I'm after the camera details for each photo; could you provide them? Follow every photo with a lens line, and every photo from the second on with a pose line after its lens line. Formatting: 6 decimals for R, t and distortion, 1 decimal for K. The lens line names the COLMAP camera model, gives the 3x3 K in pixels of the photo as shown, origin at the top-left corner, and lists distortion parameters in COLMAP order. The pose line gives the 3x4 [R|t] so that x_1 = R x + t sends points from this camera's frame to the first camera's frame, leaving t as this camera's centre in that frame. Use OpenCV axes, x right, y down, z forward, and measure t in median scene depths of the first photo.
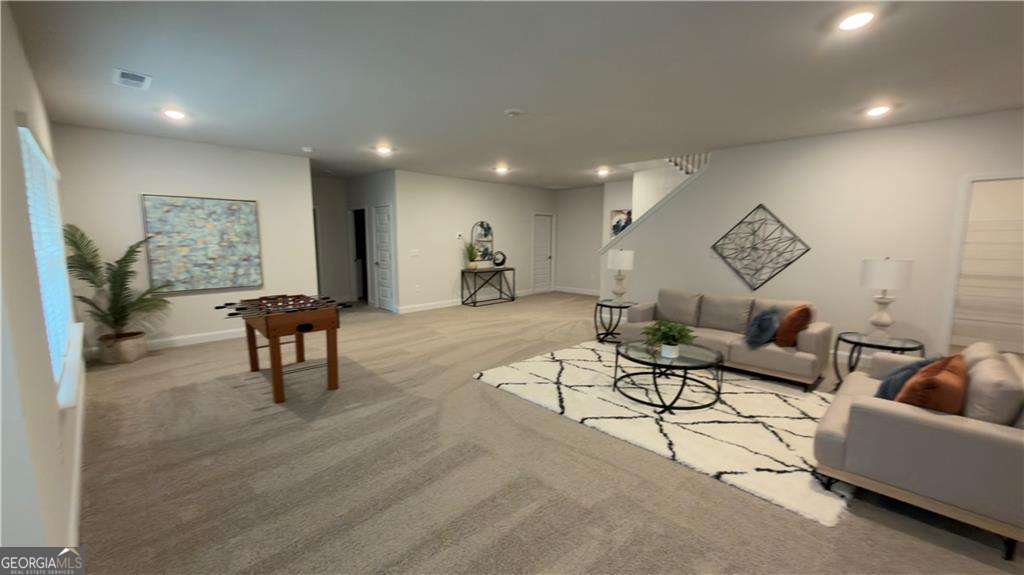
lens RADIAL K [[407.6, 0, 510.8], [0, 407.6, 287.7], [0, 0, 1]] dist [-0.000896, -0.000229]
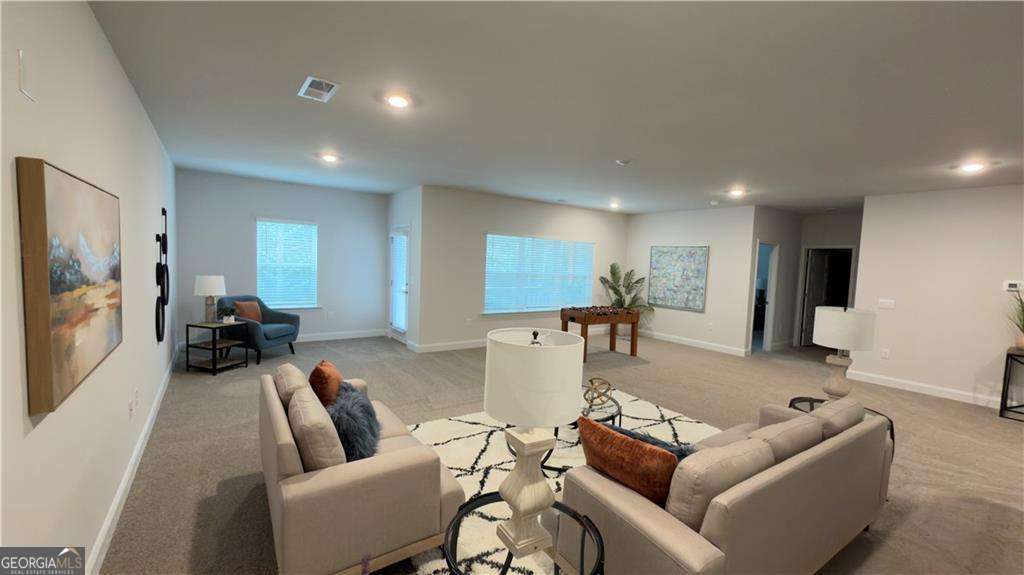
lens RADIAL K [[410.6, 0, 511.8], [0, 410.6, 292.0], [0, 0, 1]] dist [0.000657, 0.000175]
pose [[-0.196084, 0.057205, -0.978917, 0.852970], [-0.170139, 0.981171, 0.091417, -0.086126], [0.965714, 0.184477, -0.182659, 0.698751]]
